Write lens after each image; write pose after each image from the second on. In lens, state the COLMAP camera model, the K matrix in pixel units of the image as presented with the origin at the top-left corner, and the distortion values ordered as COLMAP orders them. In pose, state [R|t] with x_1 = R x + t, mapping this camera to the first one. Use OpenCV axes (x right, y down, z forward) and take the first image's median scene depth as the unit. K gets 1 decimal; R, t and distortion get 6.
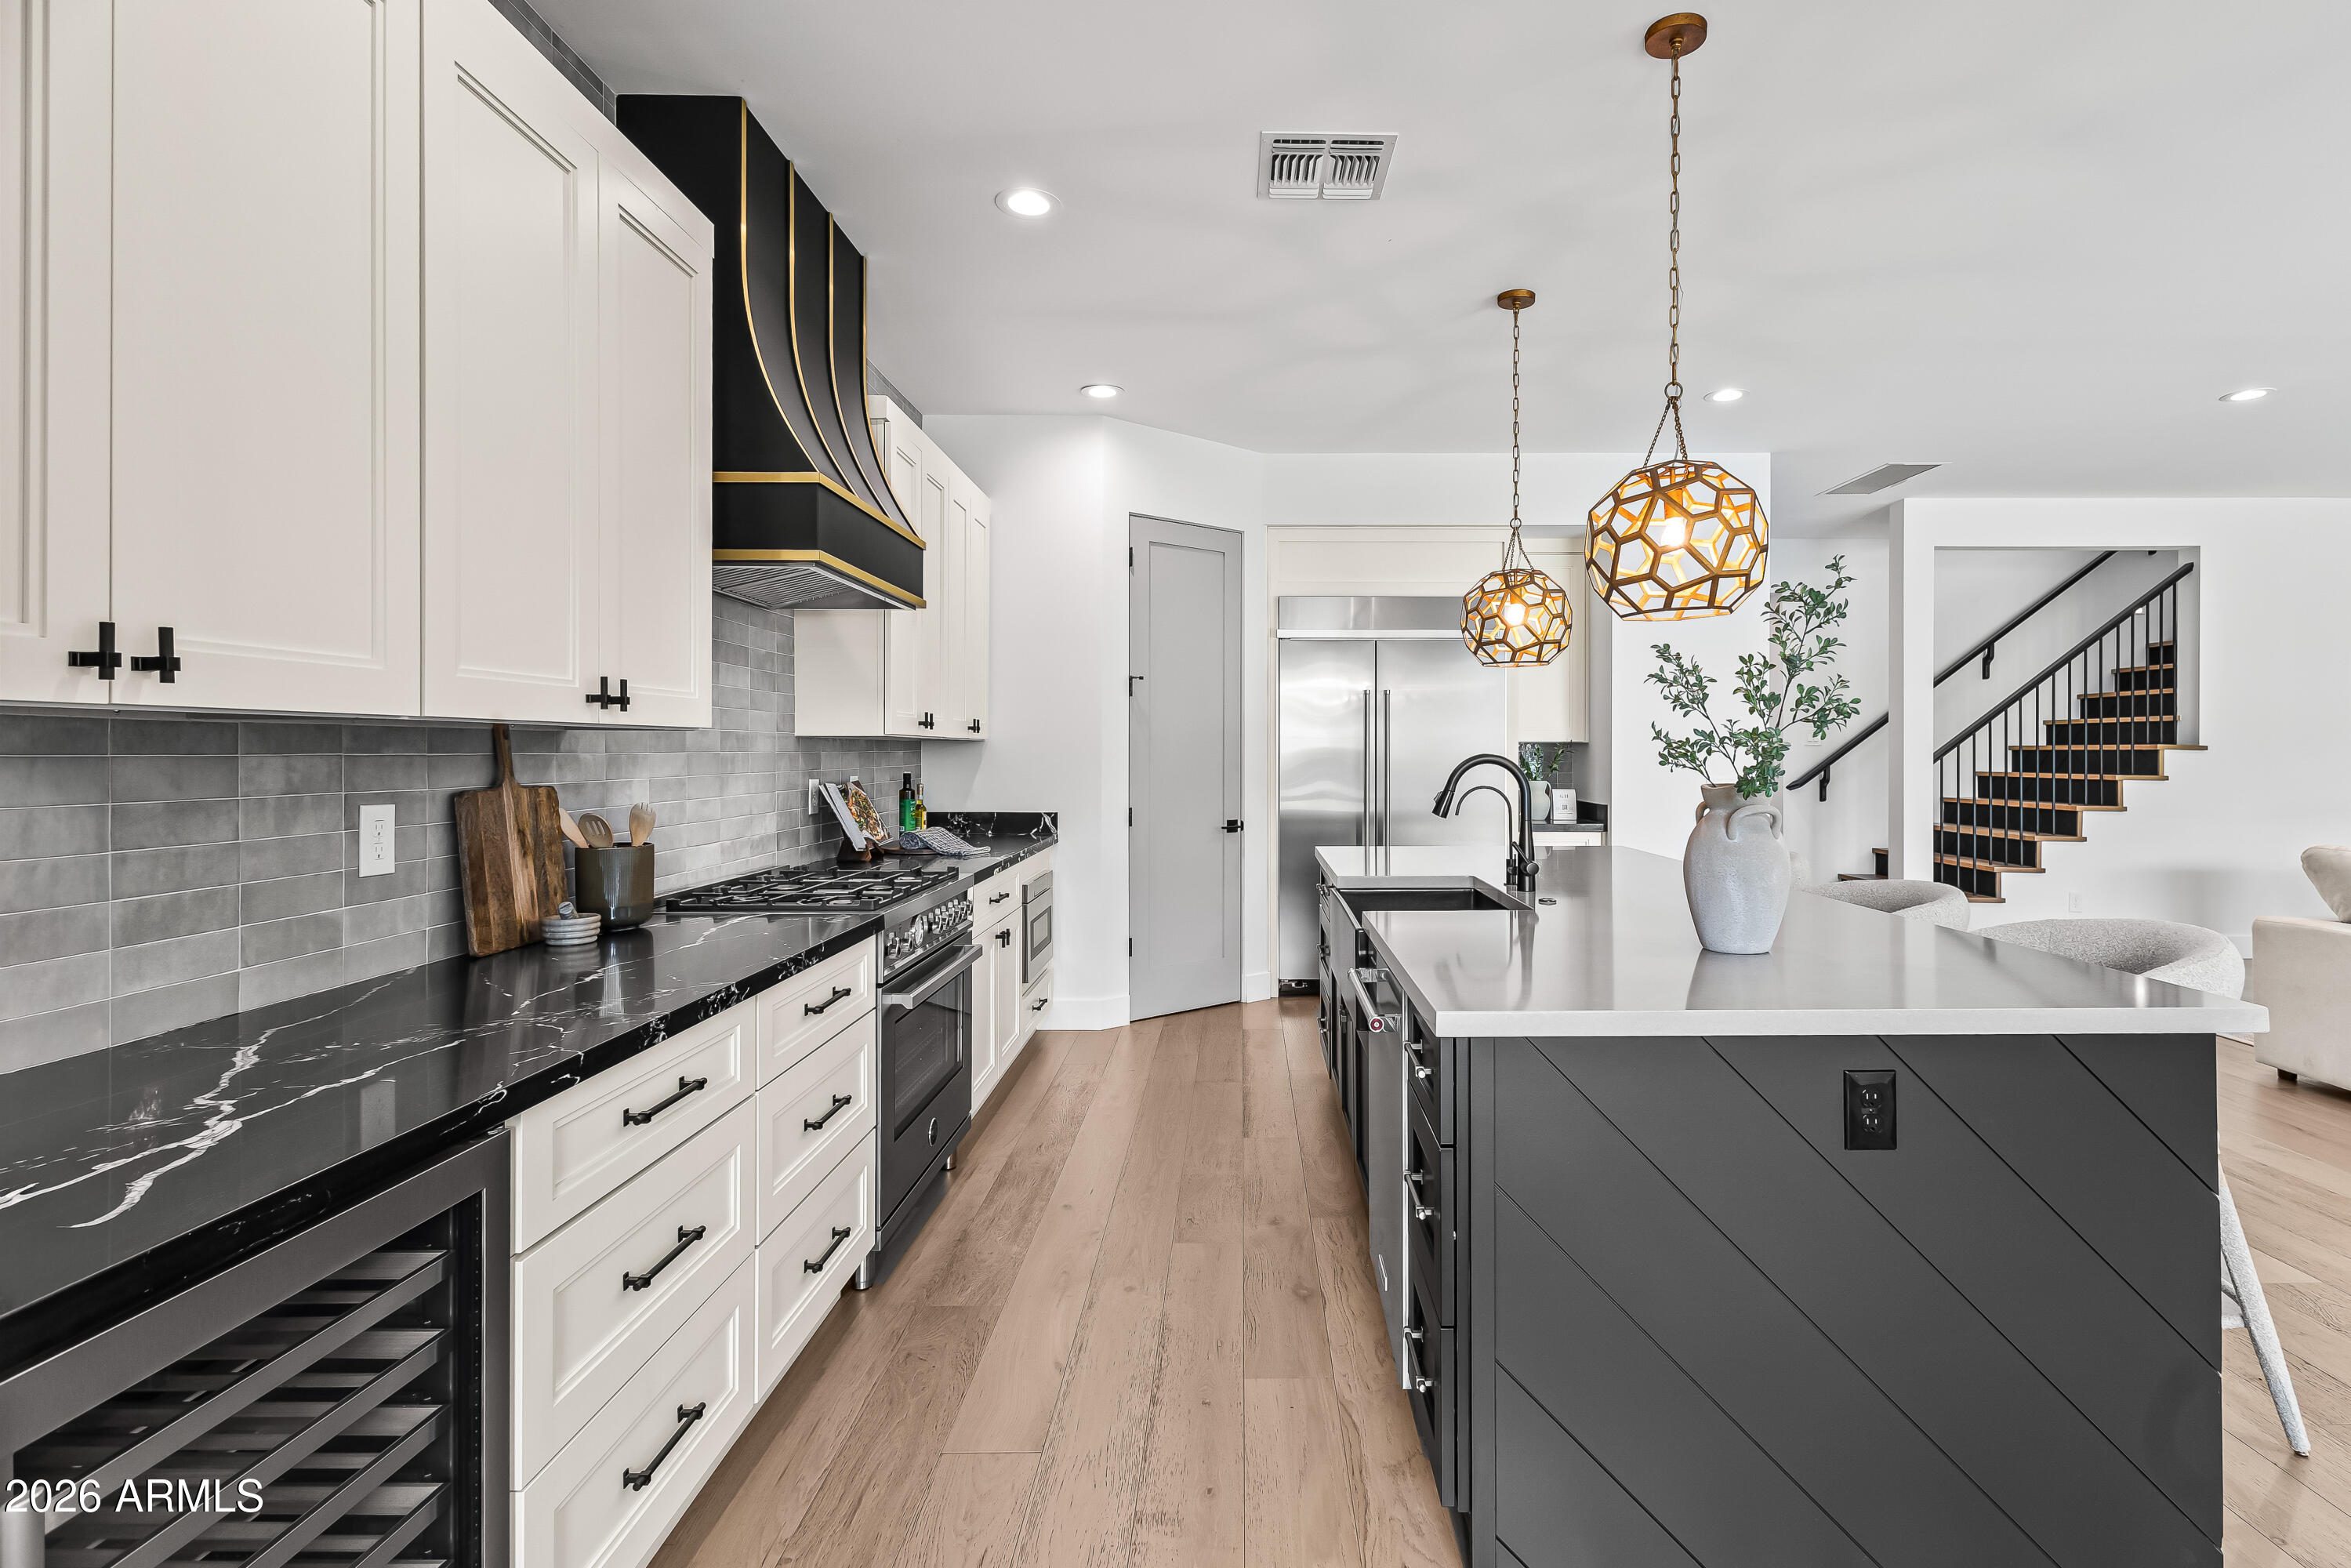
lens RADIAL K [[1156.3, 0, 1249.0], [0, 1156.3, 754.1], [0, 0, 1]] dist [0.003799, 0.001016]
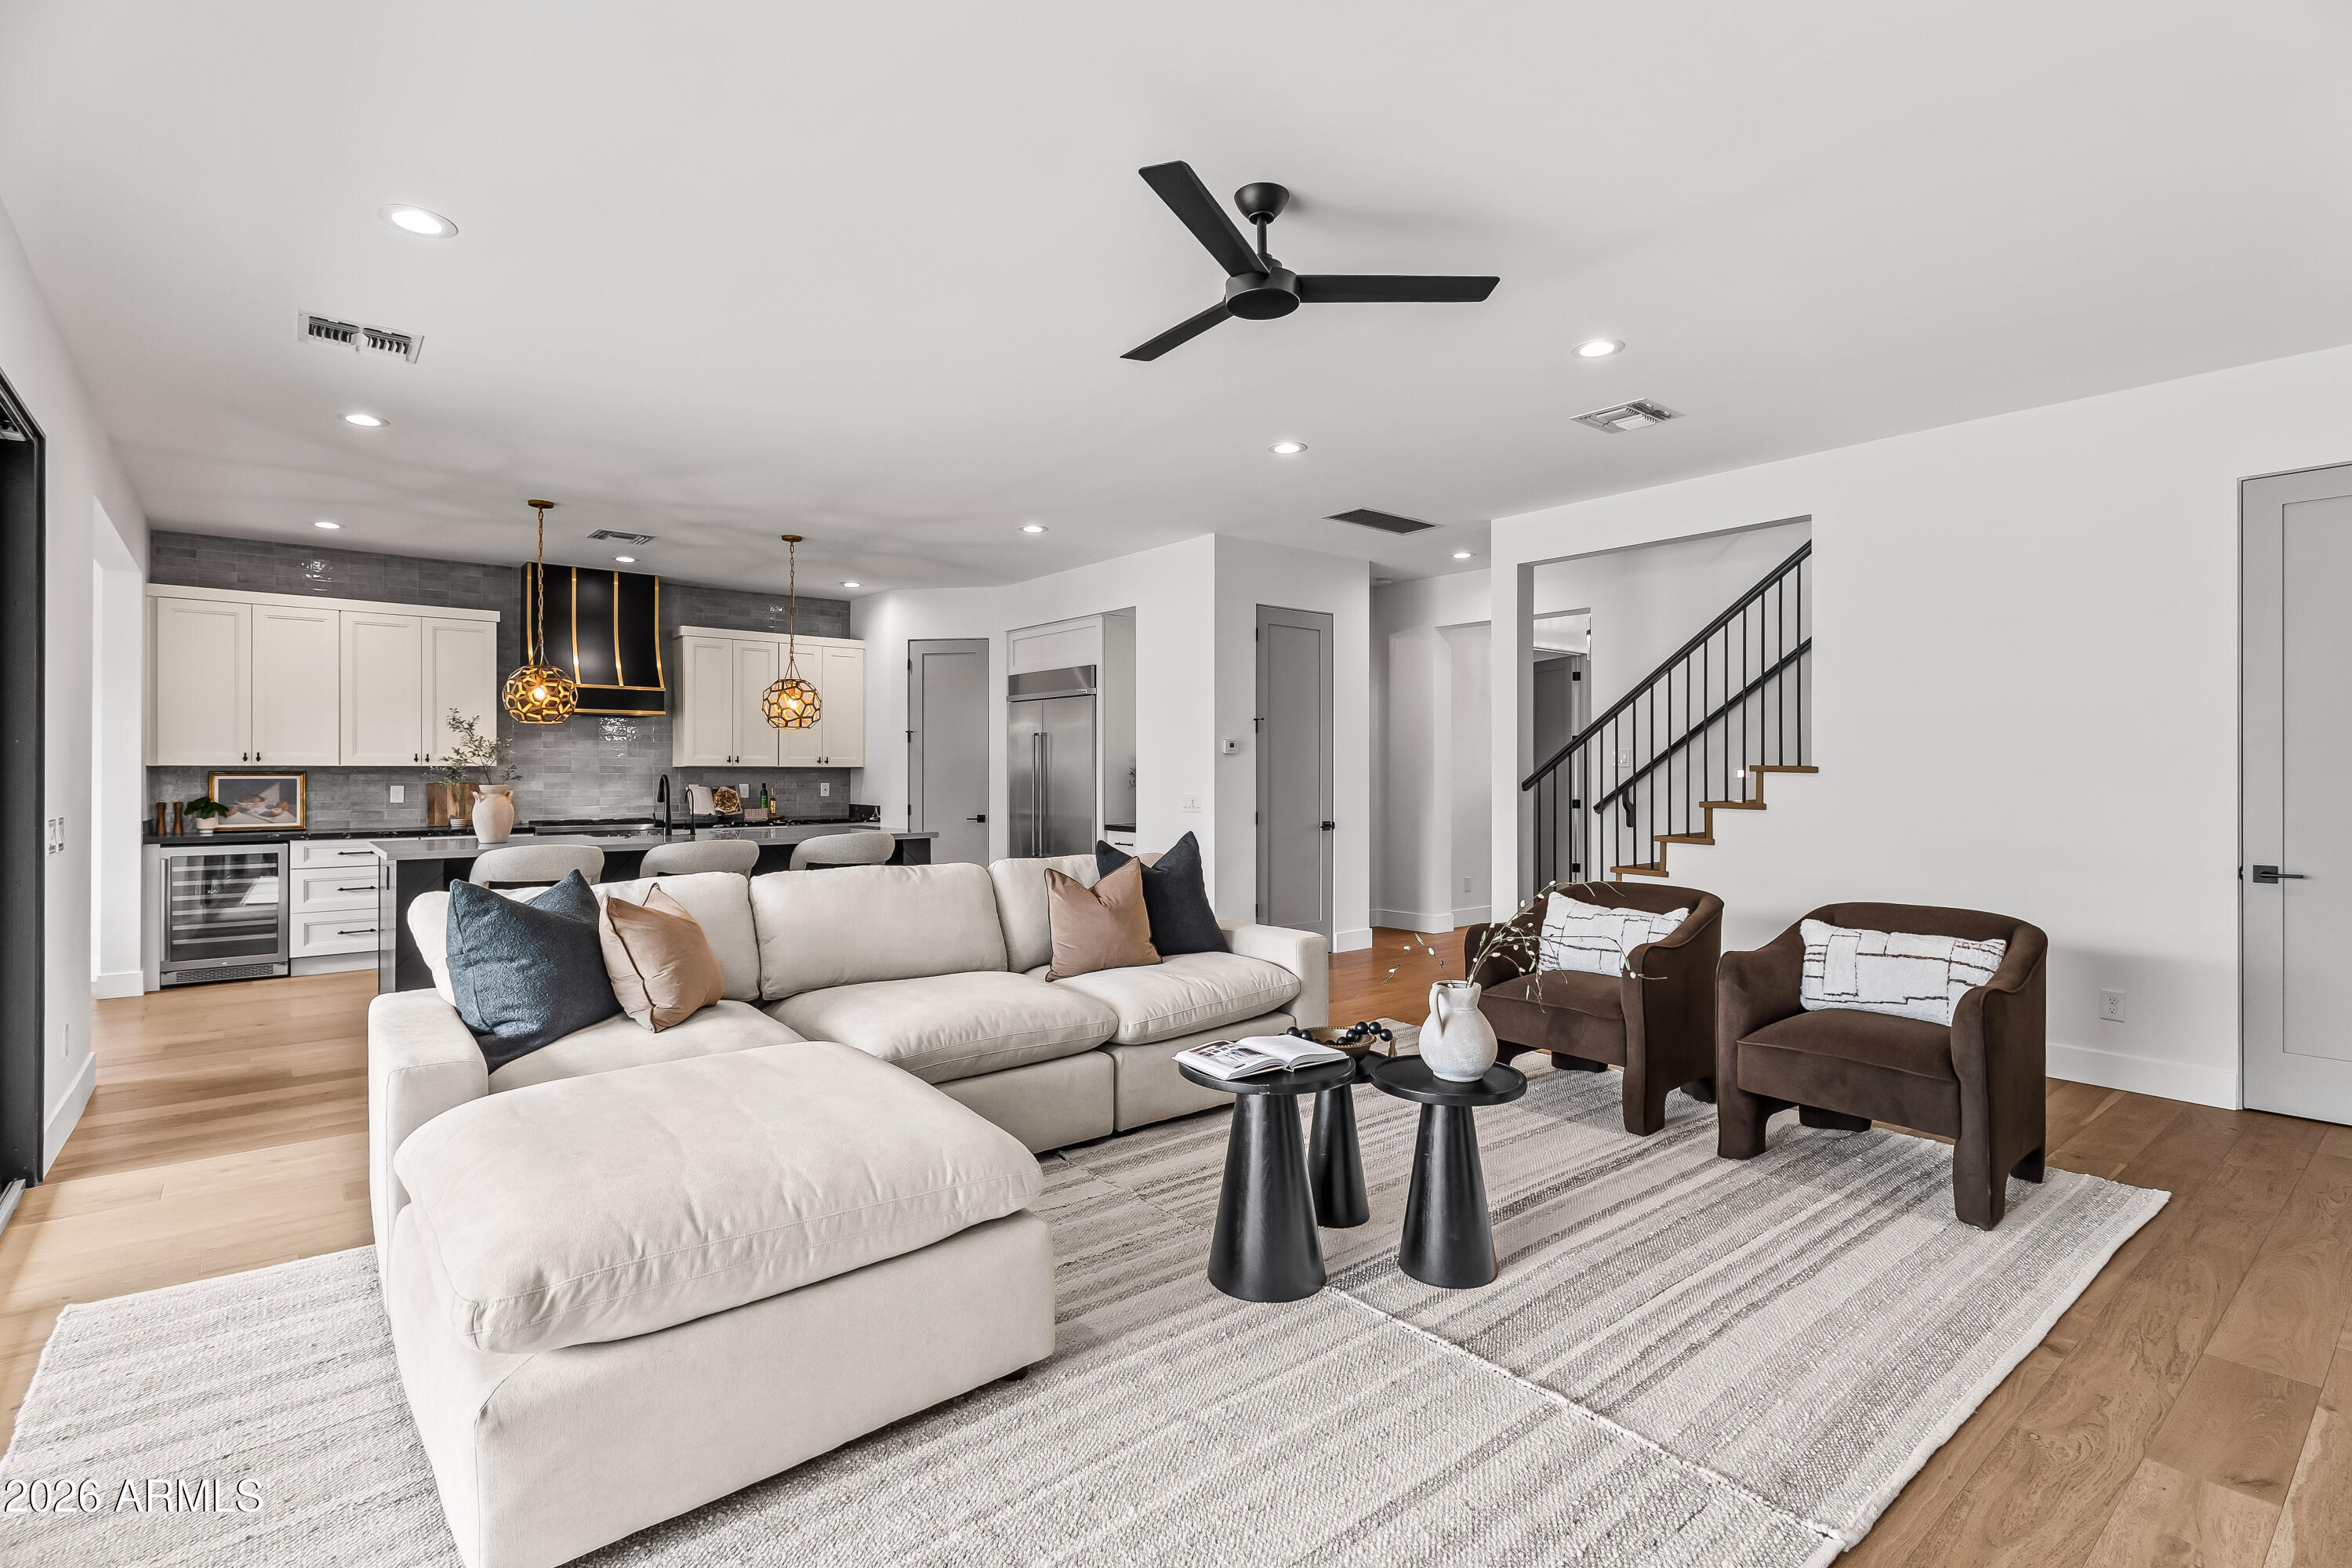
lens RADIAL K [[1107.5, 0, 1186.4], [0, 1107.5, 775.8], [0, 0, 1]] dist [0.003142, 0.000587]
pose [[0.633977, 0.003010, -0.773346, 1.355379], [-0.002661, 0.999995, 0.001711, -0.002149], [0.773347, 0.000973, 0.633982, 0.222509]]
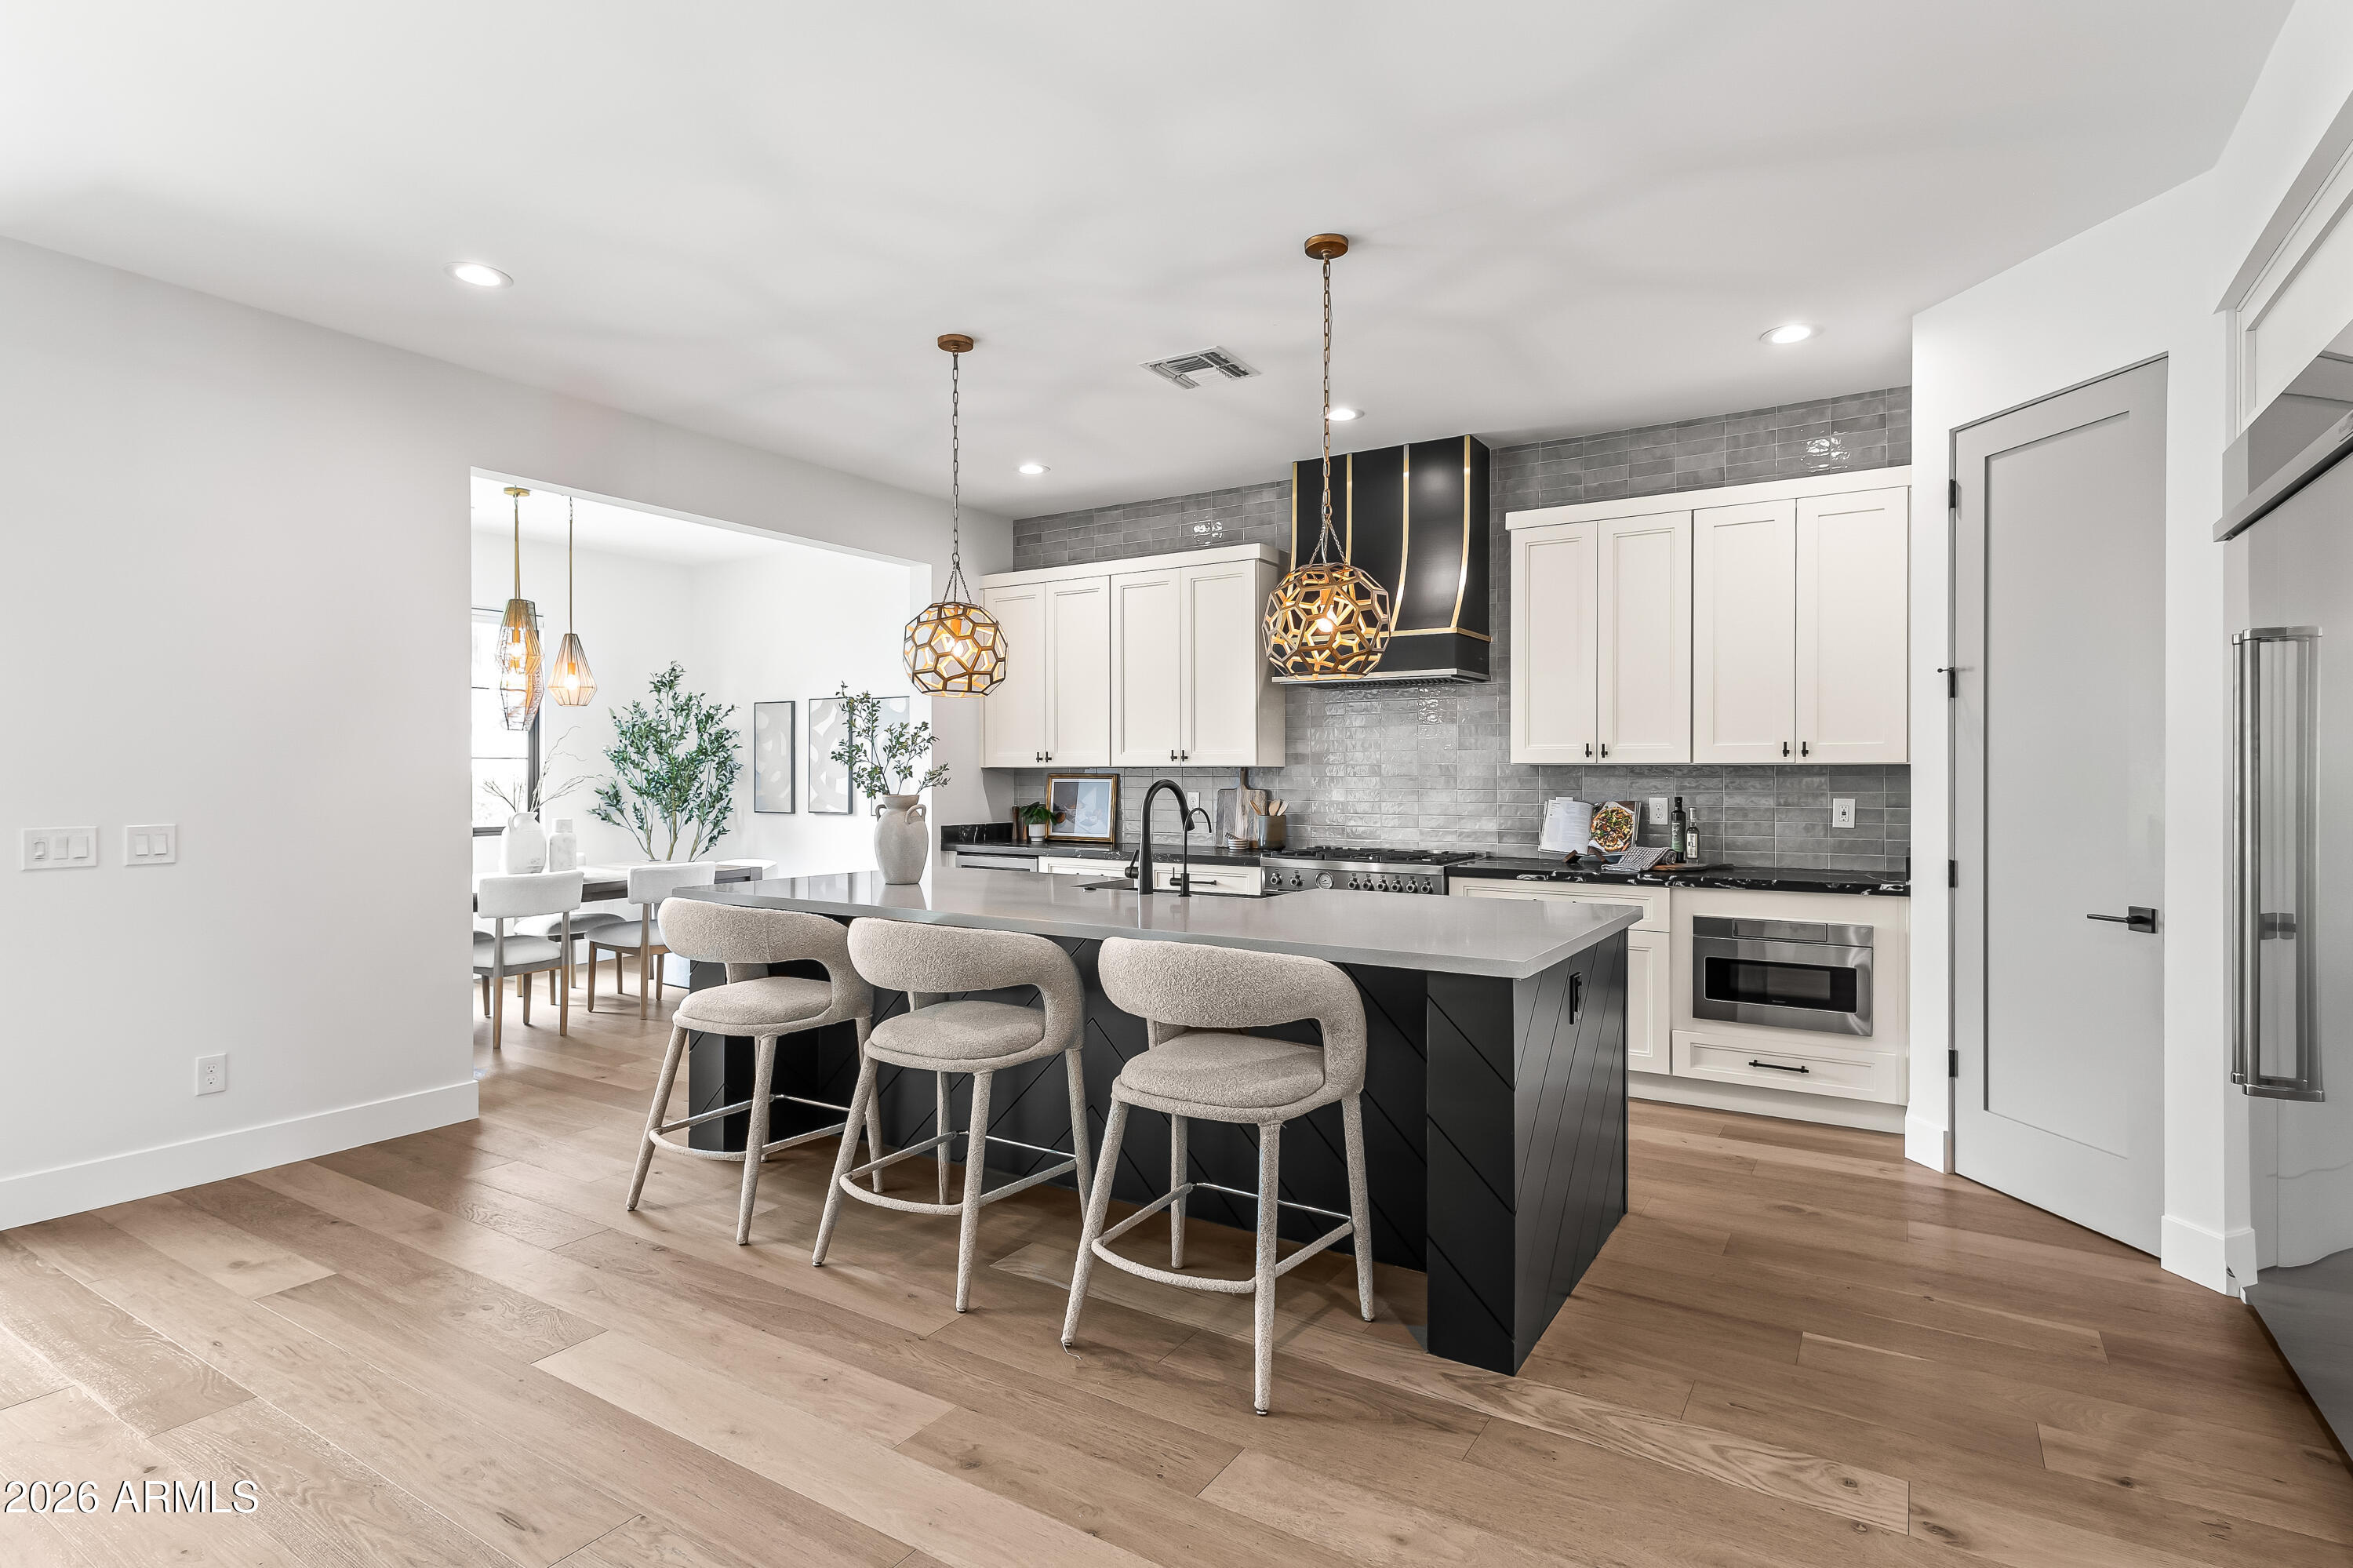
lens RADIAL K [[1172.6, 0, 1169.4], [0, 1172.6, 778.8], [0, 0, 1]] dist [0.002089, 0.000728]
pose [[-0.539727, 0.003804, -0.841832, 0.665731], [-0.002700, 0.999977, 0.006249, -0.004310], [0.841836, 0.005645, -0.539704, 0.893416]]
